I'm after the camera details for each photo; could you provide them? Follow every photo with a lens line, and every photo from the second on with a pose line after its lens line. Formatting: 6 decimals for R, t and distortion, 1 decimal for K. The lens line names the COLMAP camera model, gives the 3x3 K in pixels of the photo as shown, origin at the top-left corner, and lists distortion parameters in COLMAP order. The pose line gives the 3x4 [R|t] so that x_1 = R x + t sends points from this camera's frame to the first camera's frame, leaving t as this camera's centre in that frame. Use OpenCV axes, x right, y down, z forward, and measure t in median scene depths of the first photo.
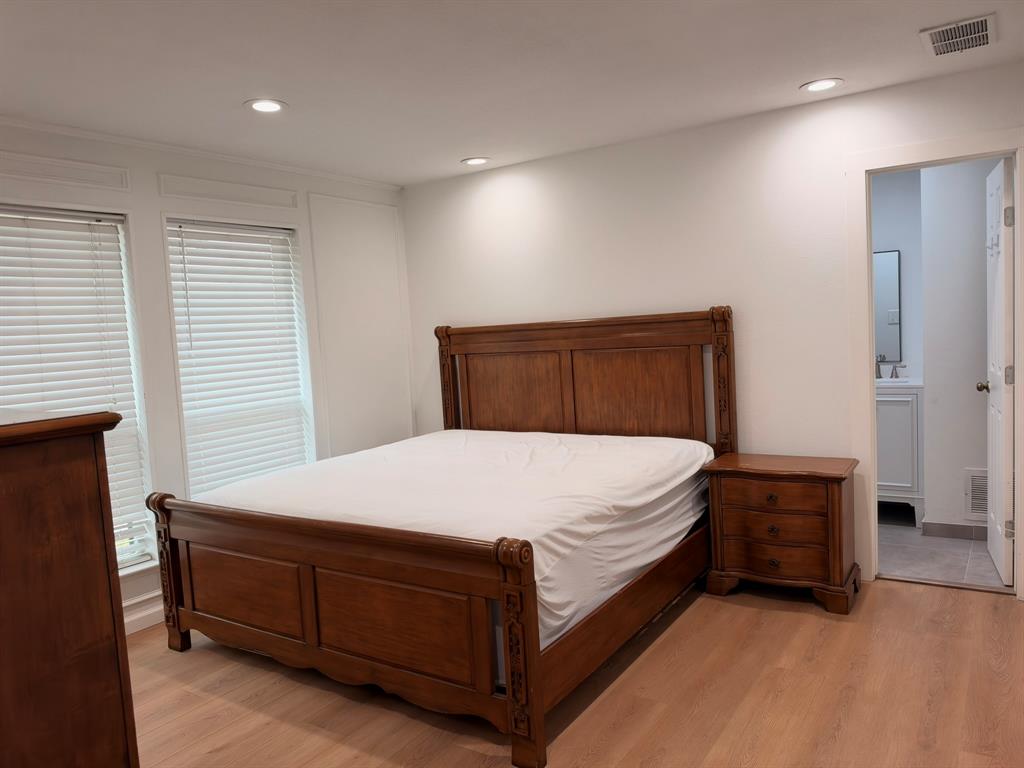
lens RADIAL K [[724.9, 0, 508.3], [0, 724.9, 382.7], [0, 0, 1]] dist [-0.008665, -0.040864]
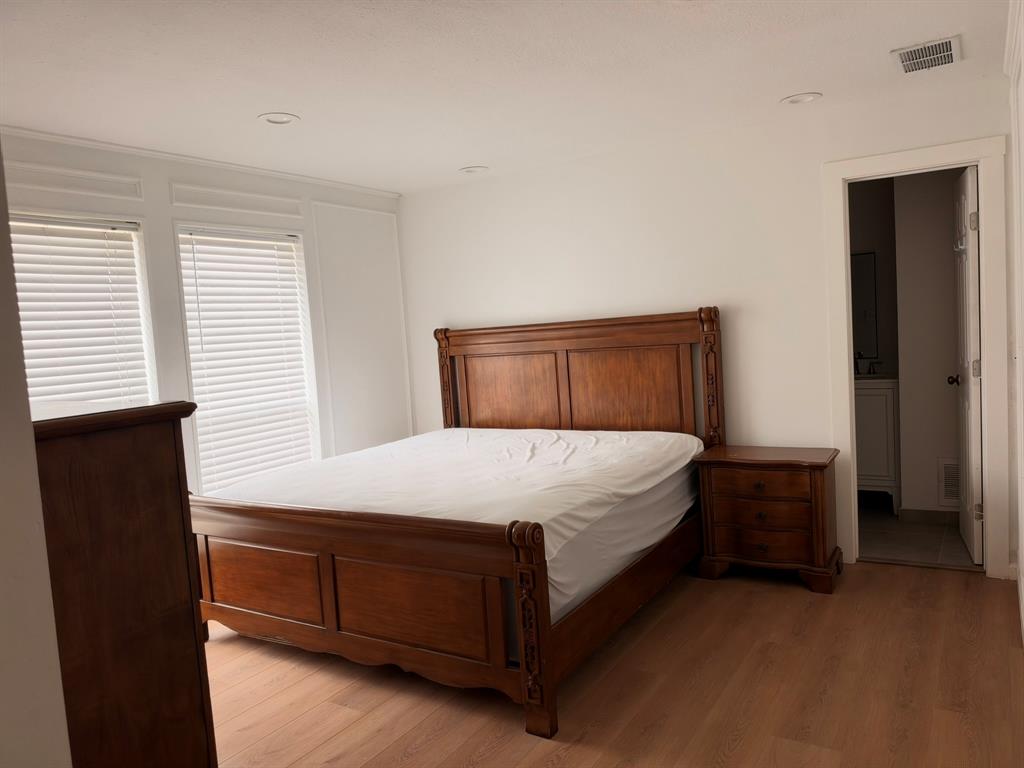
lens RADIAL K [[727.6, 0, 515.2], [0, 727.6, 382.8], [0, 0, 1]] dist [0.004014, -0.064415]
pose [[0.999417, -0.010819, 0.032374, -0.027896], [0.010989, 0.999927, -0.005075, 0.008693], [-0.032317, 0.005428, 0.999463, -0.060412]]
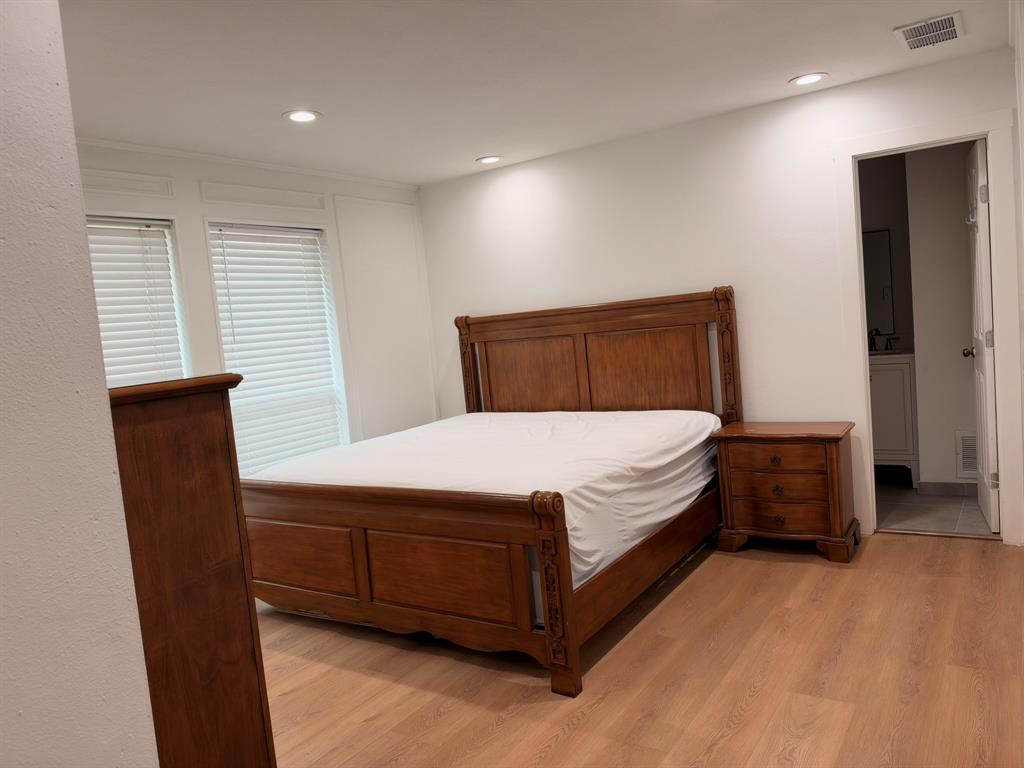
lens RADIAL K [[729.2, 0, 511.6], [0, 729.2, 385.2], [0, 0, 1]] dist [0.005867, -0.071380]
pose [[0.999398, -0.034590, -0.002594, -0.026416], [0.034605, 0.999382, 0.006168, 0.026707], [0.002379, -0.006254, 0.999978, -0.098891]]
